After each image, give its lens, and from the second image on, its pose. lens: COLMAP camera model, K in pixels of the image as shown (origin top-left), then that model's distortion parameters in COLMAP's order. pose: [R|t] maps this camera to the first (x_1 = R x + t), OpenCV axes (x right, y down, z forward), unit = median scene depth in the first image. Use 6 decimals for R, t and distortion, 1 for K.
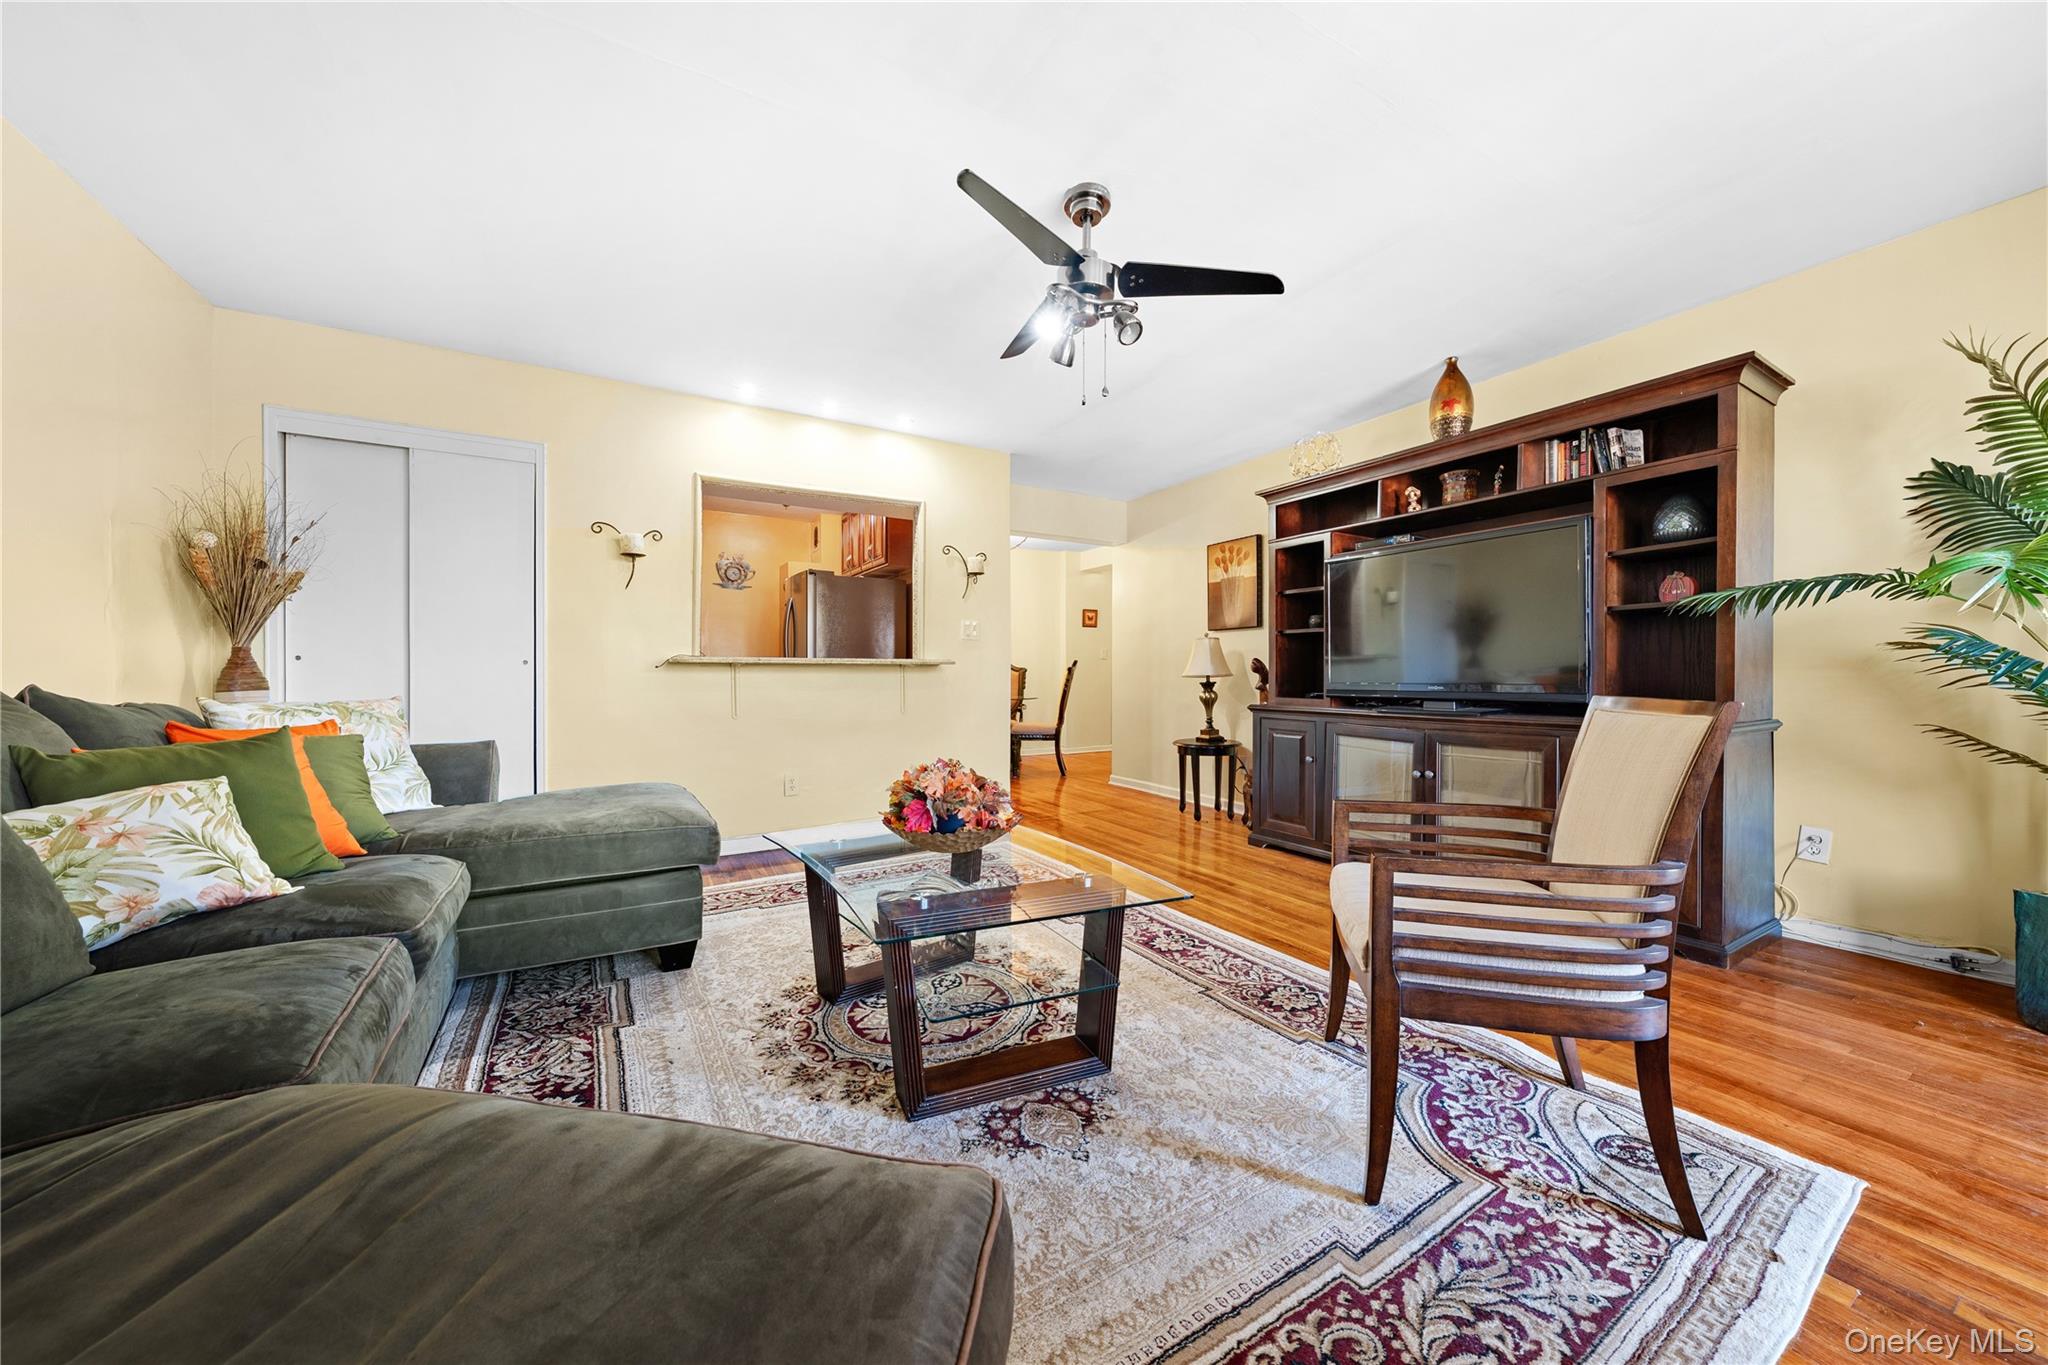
lens RADIAL K [[700.1, 0, 1020.7], [0, 700.1, 682.7], [0, 0, 1]] dist [-0.000175, -0.000242]
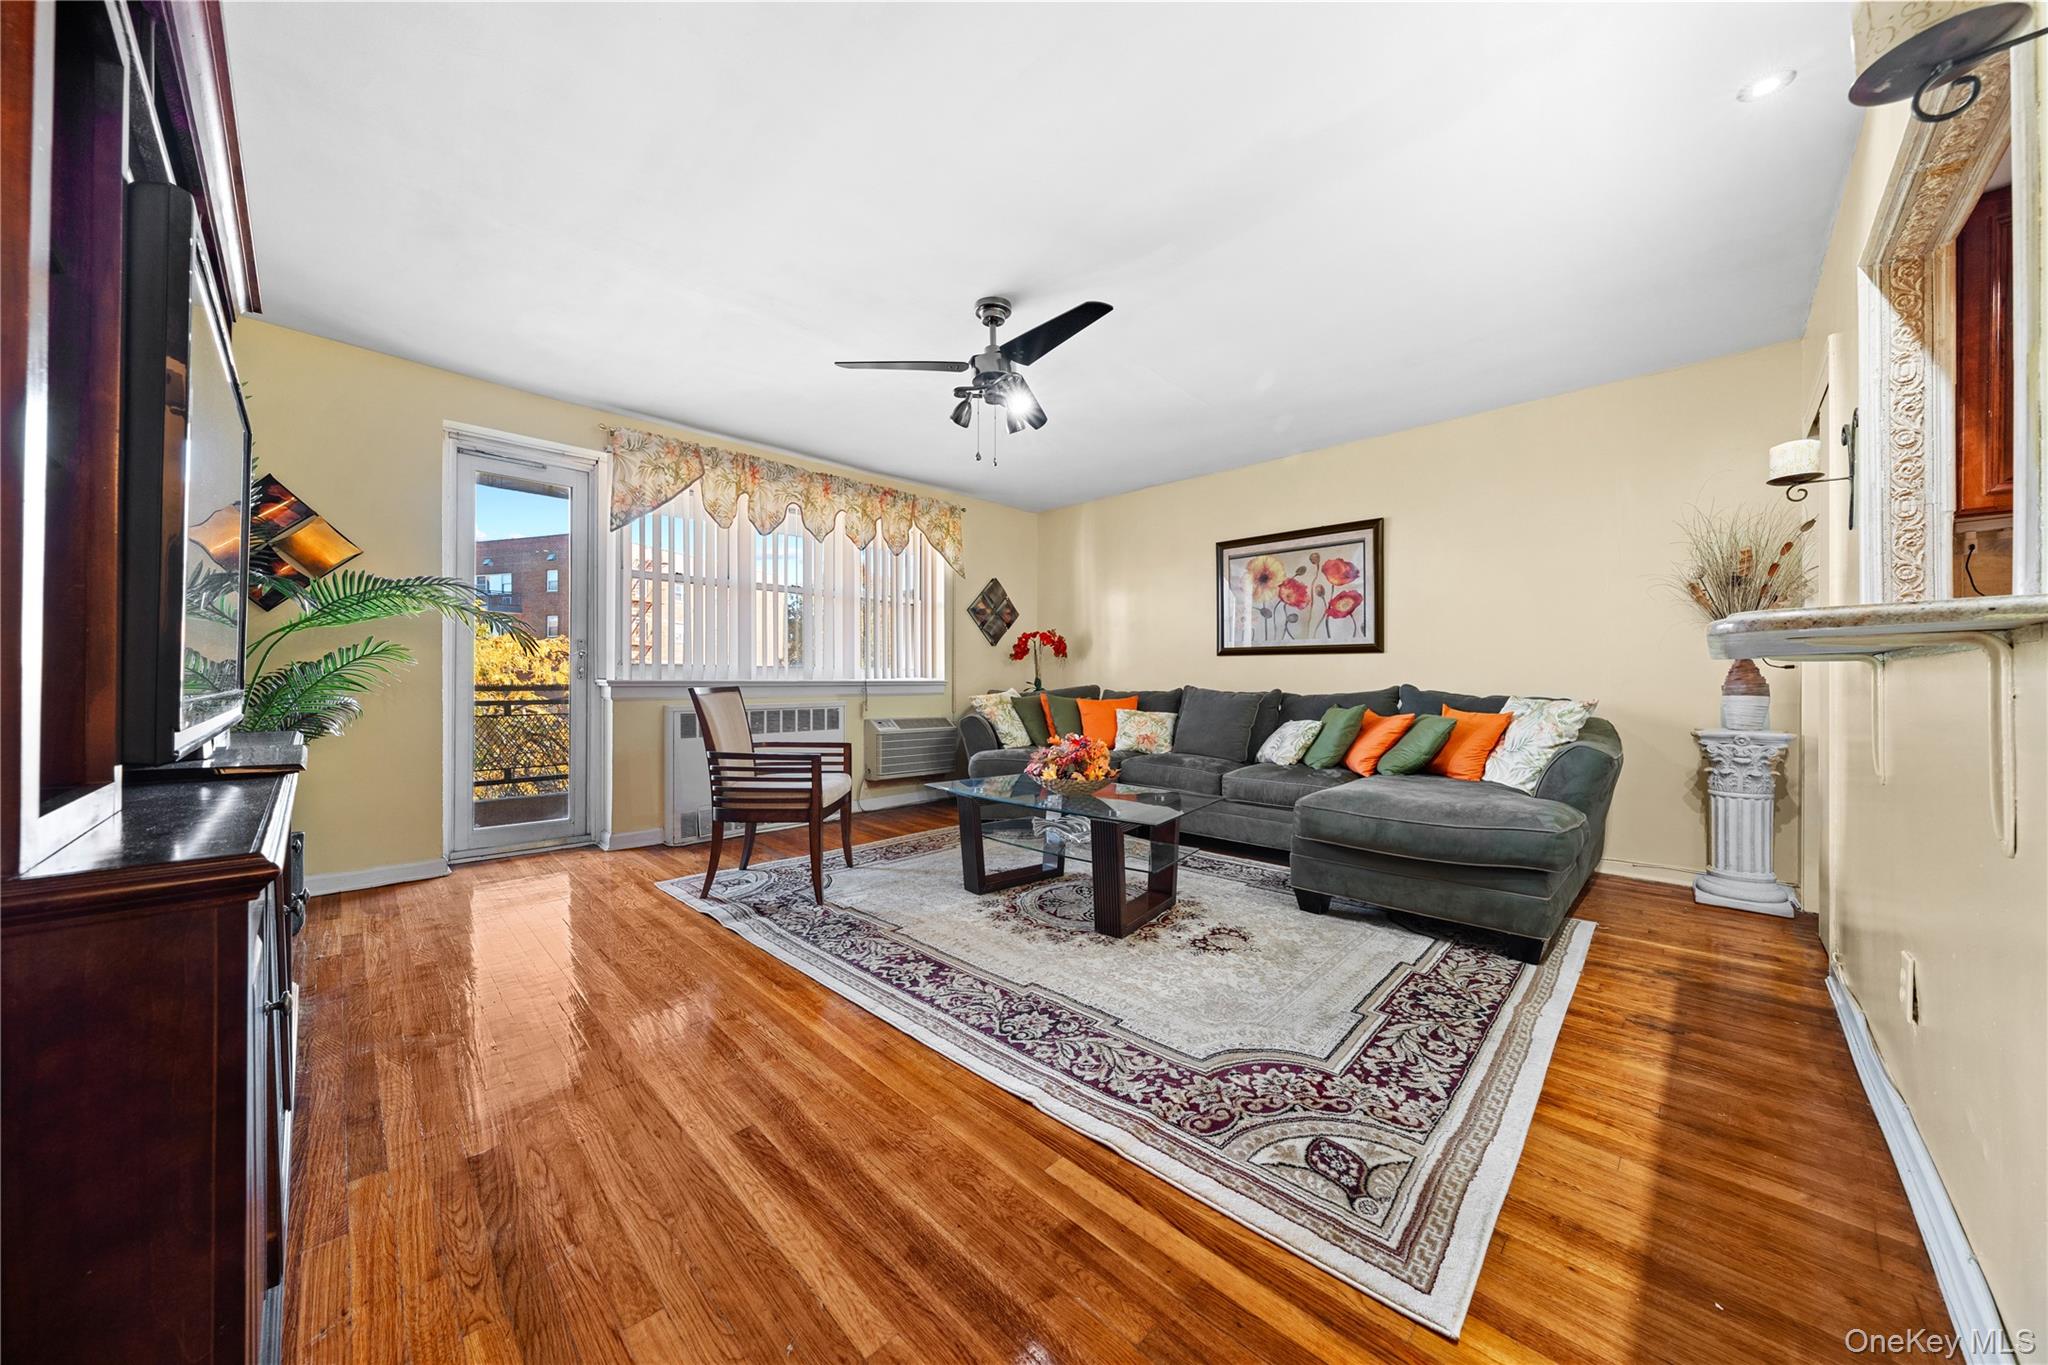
lens RADIAL K [[700.1, 0, 1026.8], [0, 700.1, 678.0], [0, 0, 1]] dist [-0.000175, -0.000242]
pose [[-0.963018, -0.005586, -0.269380, 0.603220], [-0.008195, 0.999930, 0.008562, -0.033933], [0.269313, 0.010453, -0.962996, 3.599635]]
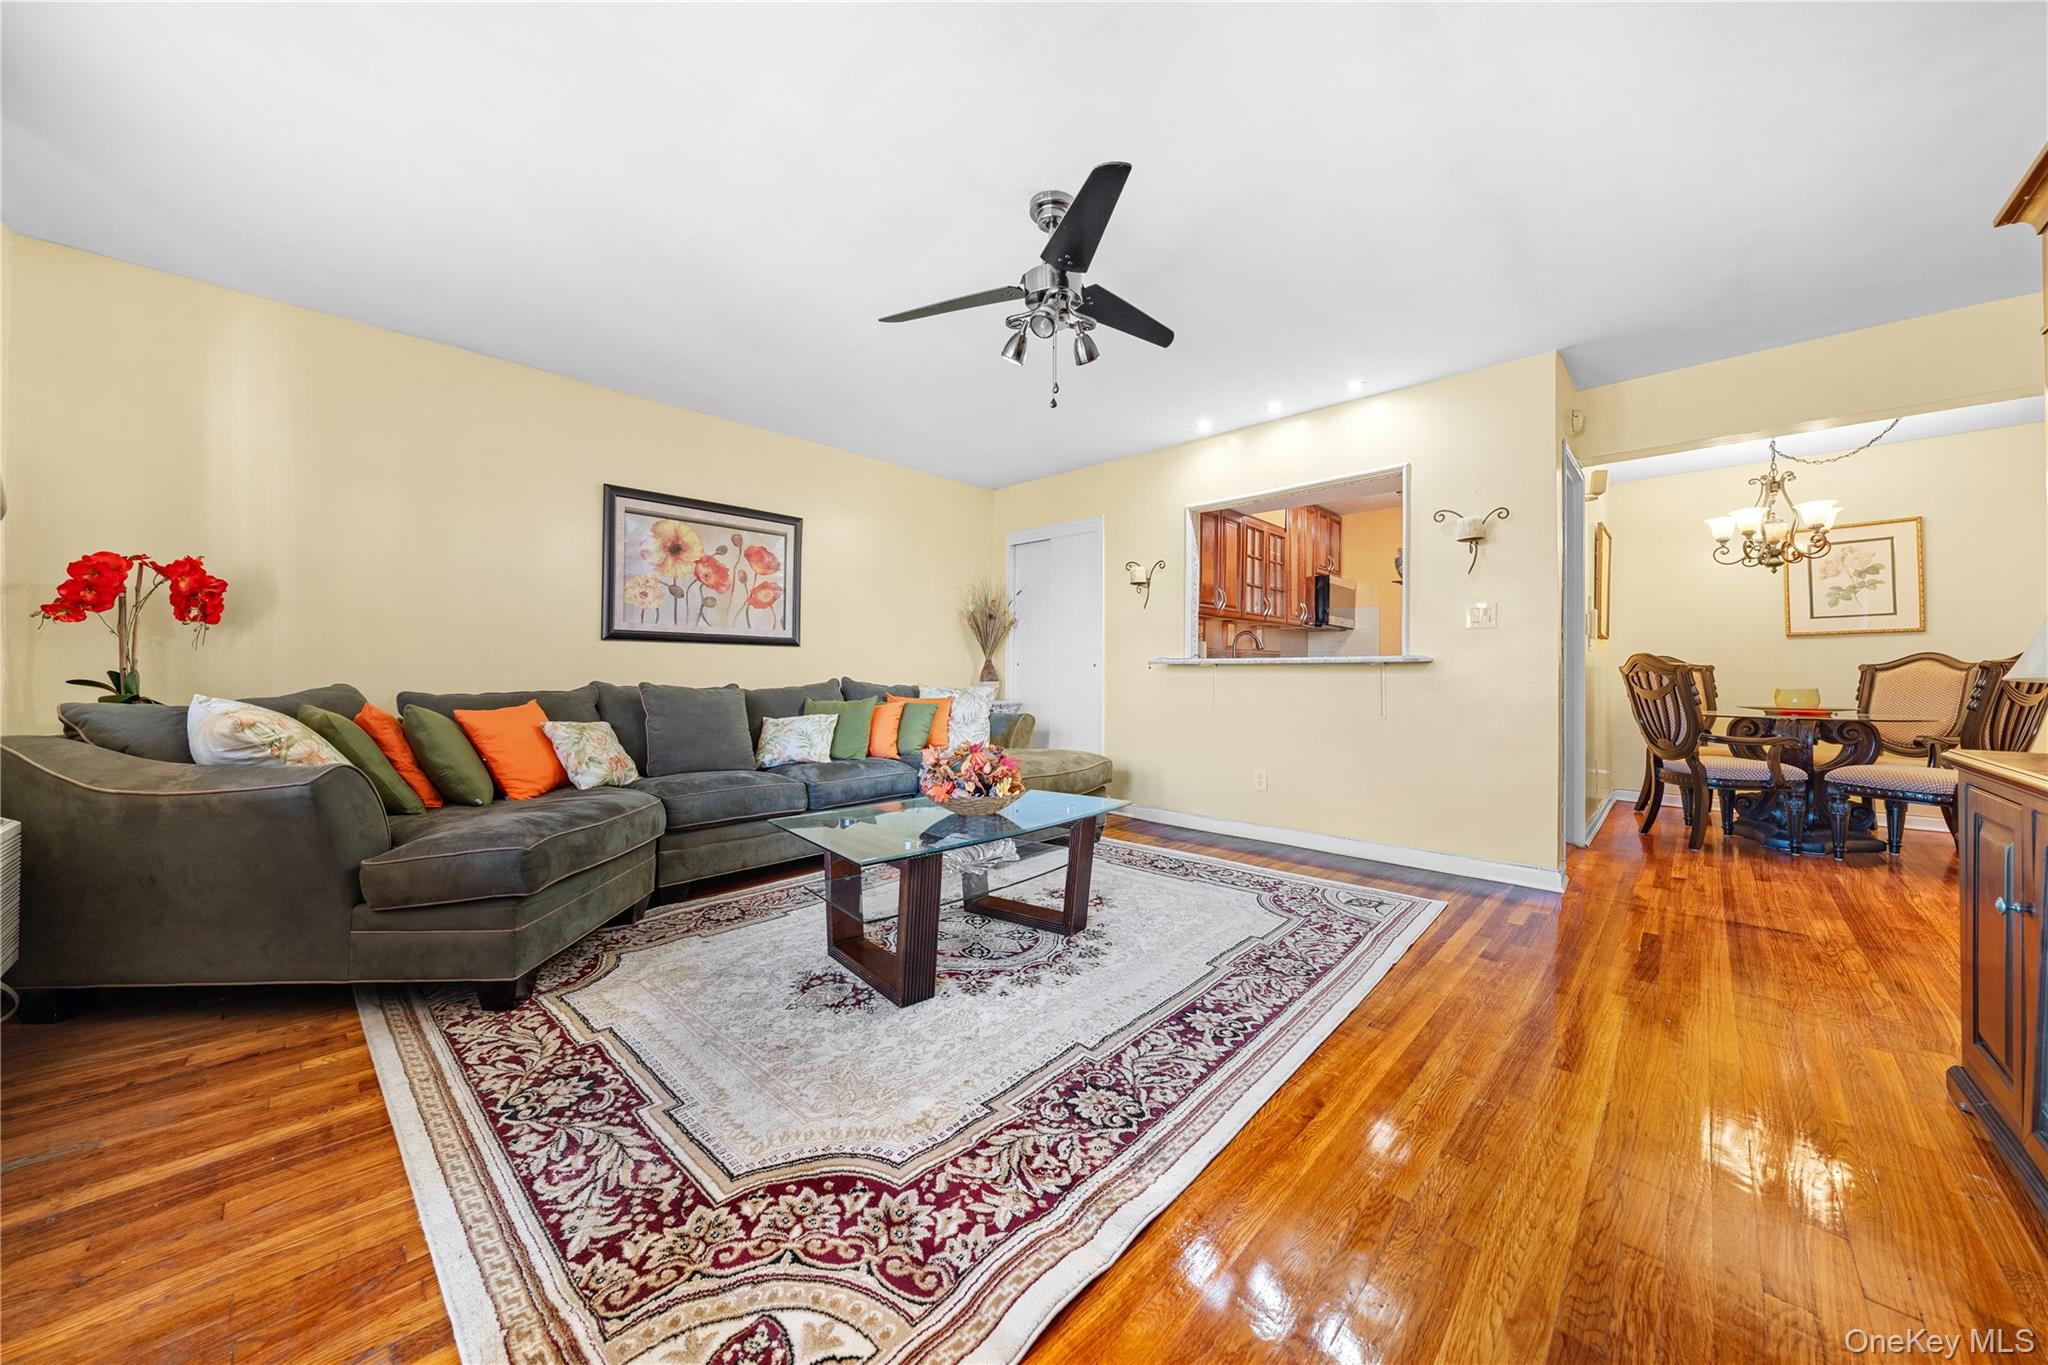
lens RADIAL K [[700.1, 0, 1030.8], [0, 700.1, 671.8], [0, 0, 1]] dist [-0.000175, -0.000242]
pose [[0.289890, -0.000372, -0.957060, 1.682780], [-0.013172, 0.999904, -0.004378, -0.016182], [0.956969, 0.013876, 0.289857, 1.089786]]
